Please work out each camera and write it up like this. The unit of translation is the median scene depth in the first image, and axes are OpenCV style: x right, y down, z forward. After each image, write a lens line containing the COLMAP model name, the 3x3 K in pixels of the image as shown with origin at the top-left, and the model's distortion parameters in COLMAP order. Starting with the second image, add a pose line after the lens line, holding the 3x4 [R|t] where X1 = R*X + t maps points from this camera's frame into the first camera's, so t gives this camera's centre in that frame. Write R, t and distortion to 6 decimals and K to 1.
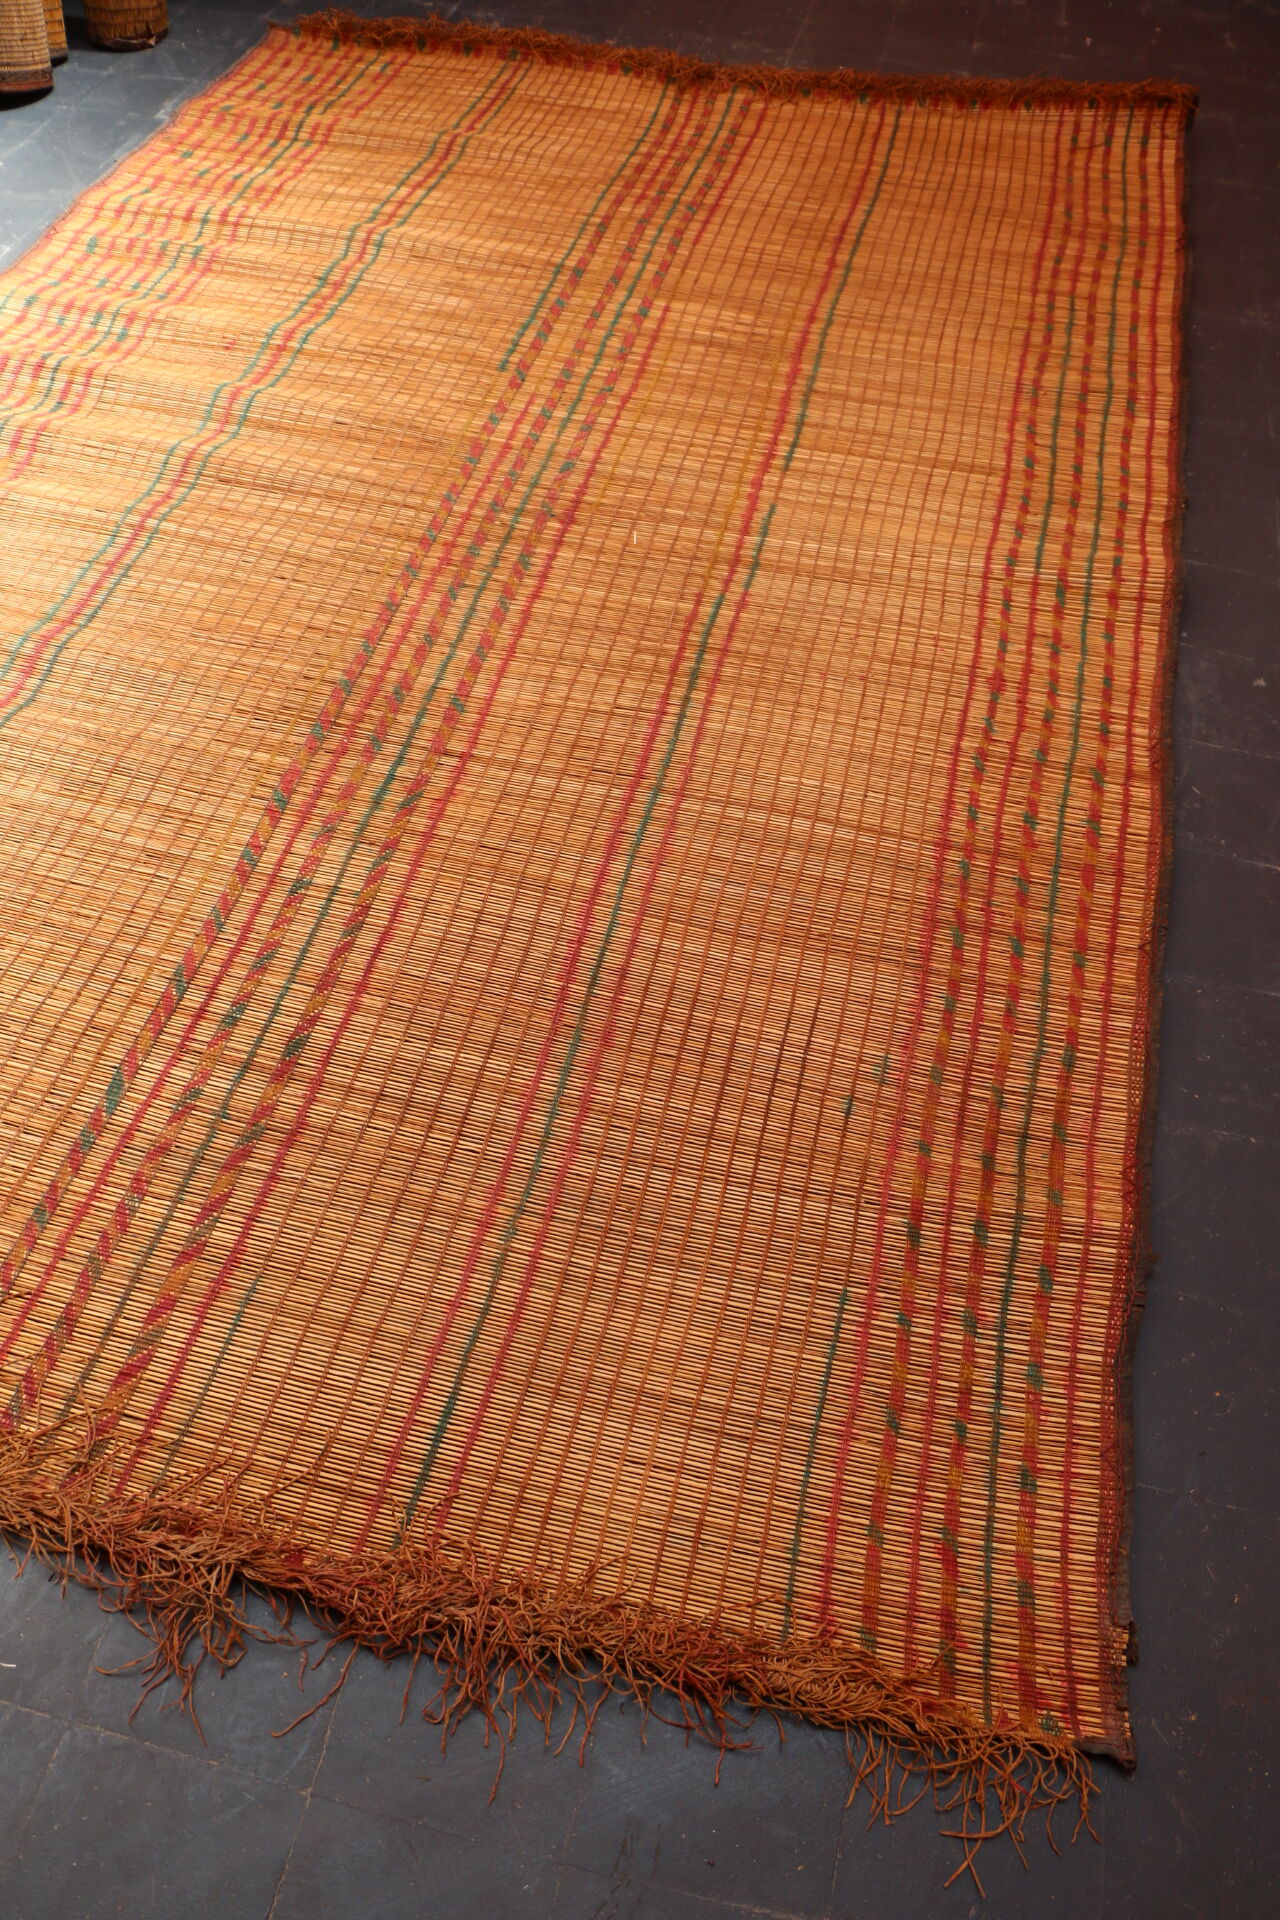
lens RADIAL K [[1593.2, 0, 640.0], [0, 1593.2, 960.0], [0, 0, 1]] dist [-0.193550, 0.170333]
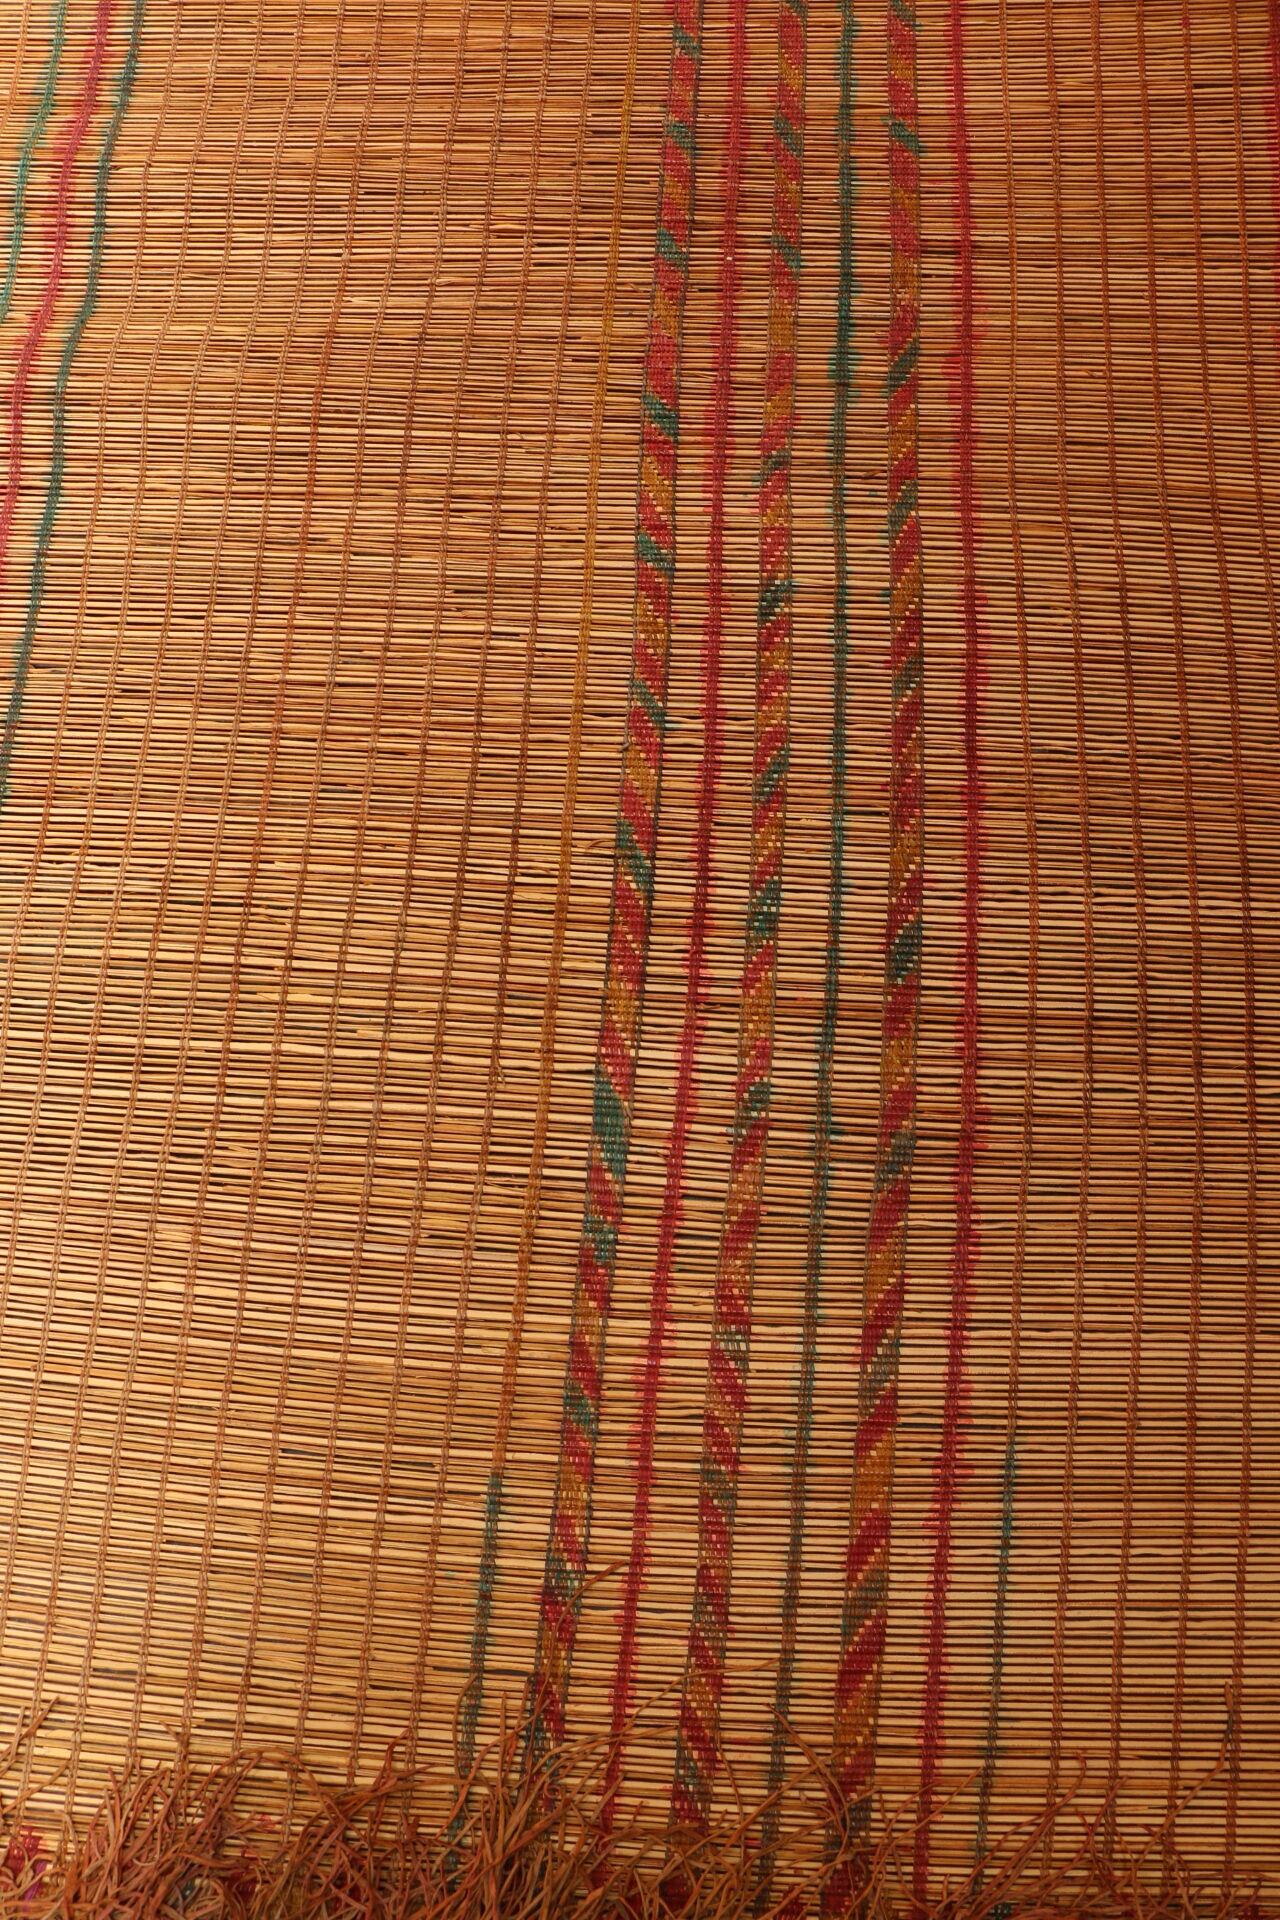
lens RADIAL K [[1593.2, 0, 640.0], [0, 1593.2, 960.0], [0, 0, 1]] dist [-0.193550, 0.170333]
pose [[0.979715, -0.197609, -0.033319, -0.246263], [0.191098, 0.871183, 0.452241, -0.174220], [-0.060340, -0.449435, 0.891273, 0.446028]]
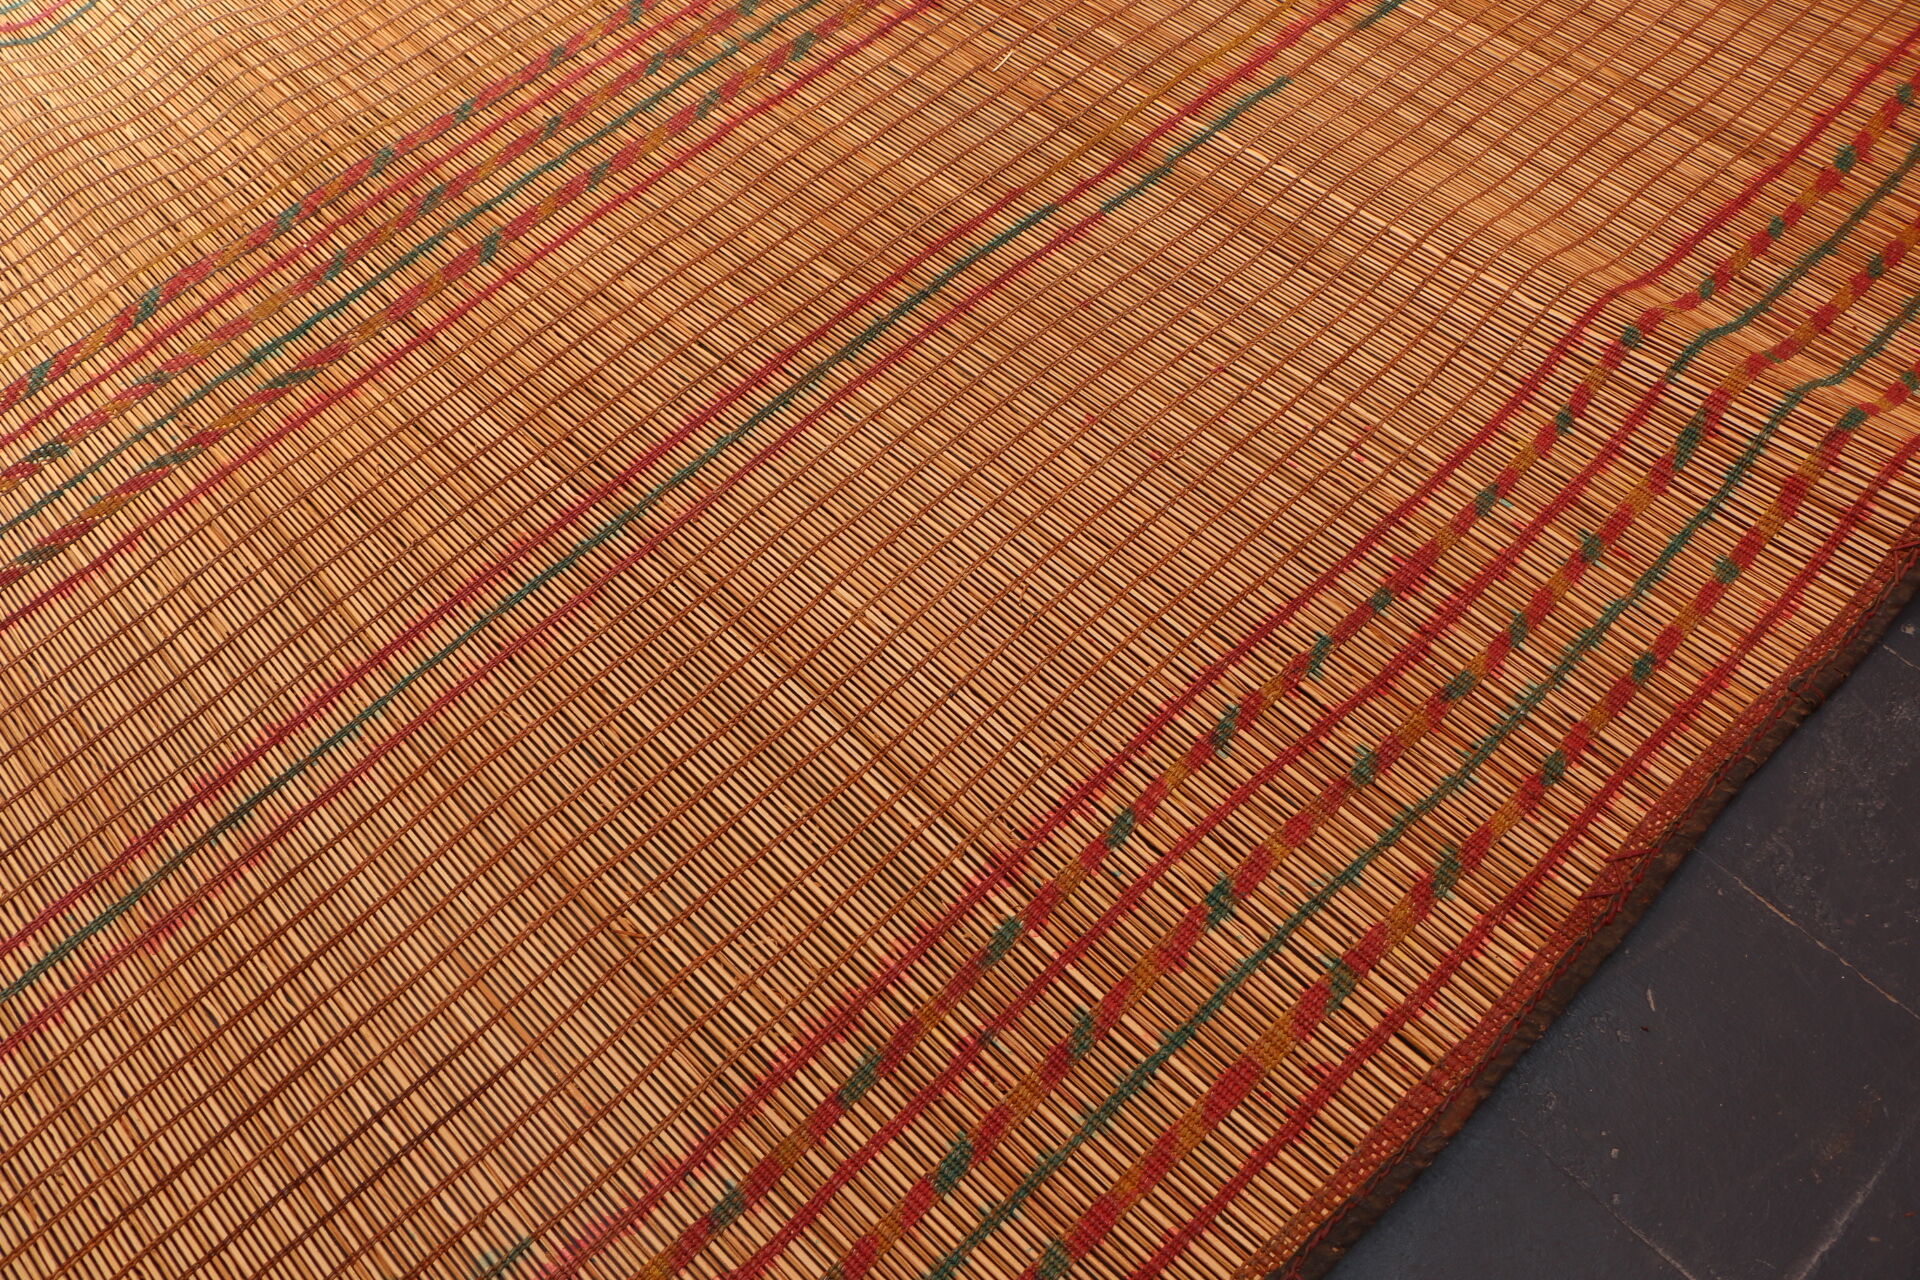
lens RADIAL K [[1593.2, 0, 960.0], [0, 1593.2, 640.0], [0, 0, 1]] dist [-0.193550, 0.170333]
pose [[0.839189, 0.421931, -0.343128, 0.305329], [-0.368149, 0.905129, 0.212620, -0.223664], [0.400286, -0.052106, 0.914908, 0.545974]]
